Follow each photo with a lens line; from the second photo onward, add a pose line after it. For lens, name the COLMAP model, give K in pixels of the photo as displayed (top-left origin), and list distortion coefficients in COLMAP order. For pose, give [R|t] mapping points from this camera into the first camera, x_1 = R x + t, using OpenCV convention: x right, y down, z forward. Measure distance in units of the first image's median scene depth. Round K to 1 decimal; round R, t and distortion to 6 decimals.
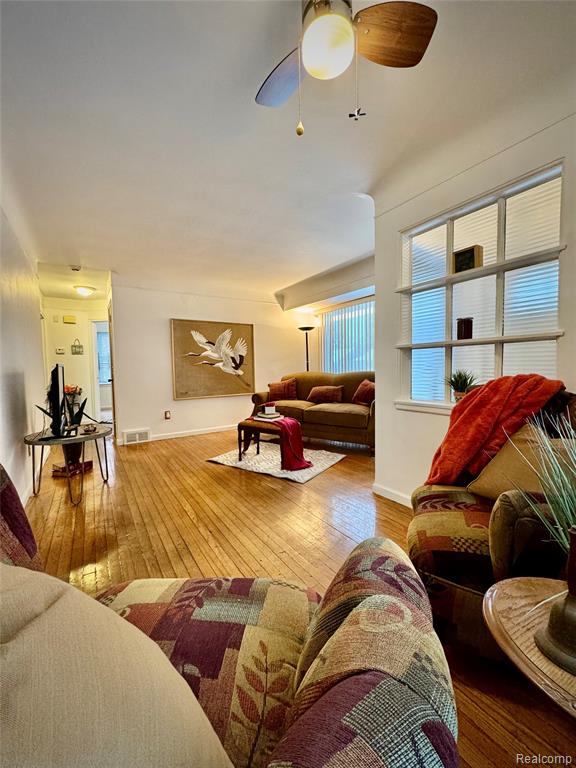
lens RADIAL K [[305.3, 0, 287.6], [0, 305.3, 385.7], [0, 0, 1]] dist [-0.002523, 0.000914]
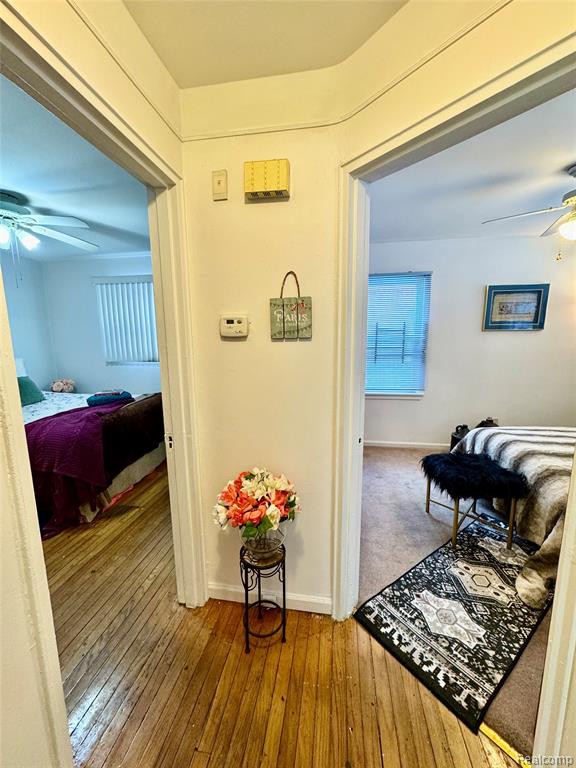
lens RADIAL K [[305.3, 0, 289.6], [0, 305.3, 384.5], [0, 0, 1]] dist [-0.002523, 0.000914]
pose [[0.735523, 0.113624, -0.667904, -0.629700], [-0.040961, 0.991491, 0.123565, -0.115365], [0.676261, -0.063527, 0.733918, 0.979383]]
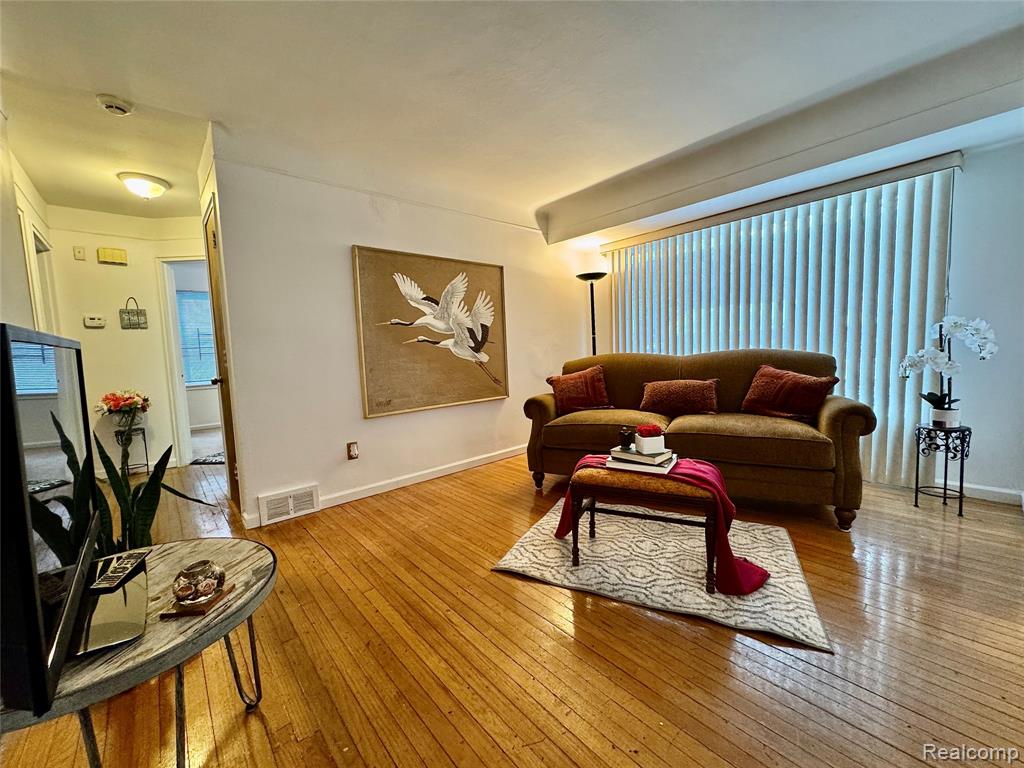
lens RADIAL K [[407.0, 0, 511.1], [0, 407.0, 385.0], [0, 0, 1]] dist [-0.002523, 0.000914]
pose [[0.989947, -0.032357, 0.137690, -0.220798], [0.028758, 0.999193, 0.028048, -0.015782], [-0.138486, -0.023807, 0.990078, 0.321697]]
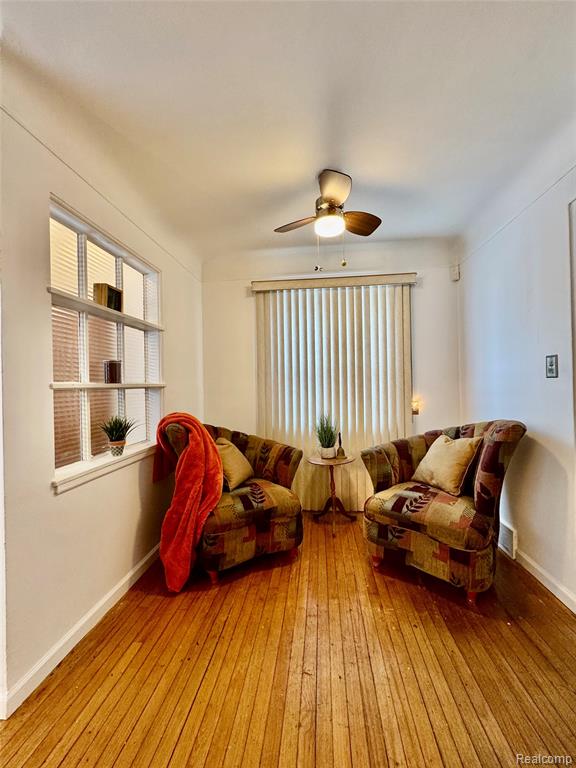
lens RADIAL K [[305.3, 0, 288.1], [0, 305.3, 384.9], [0, 0, 1]] dist [-0.002523, 0.000914]
pose [[-0.766782, 0.030623, 0.641176, -0.164972], [0.066804, 0.997244, 0.032263, -0.055516], [-0.638422, 0.067572, -0.766715, 0.543798]]
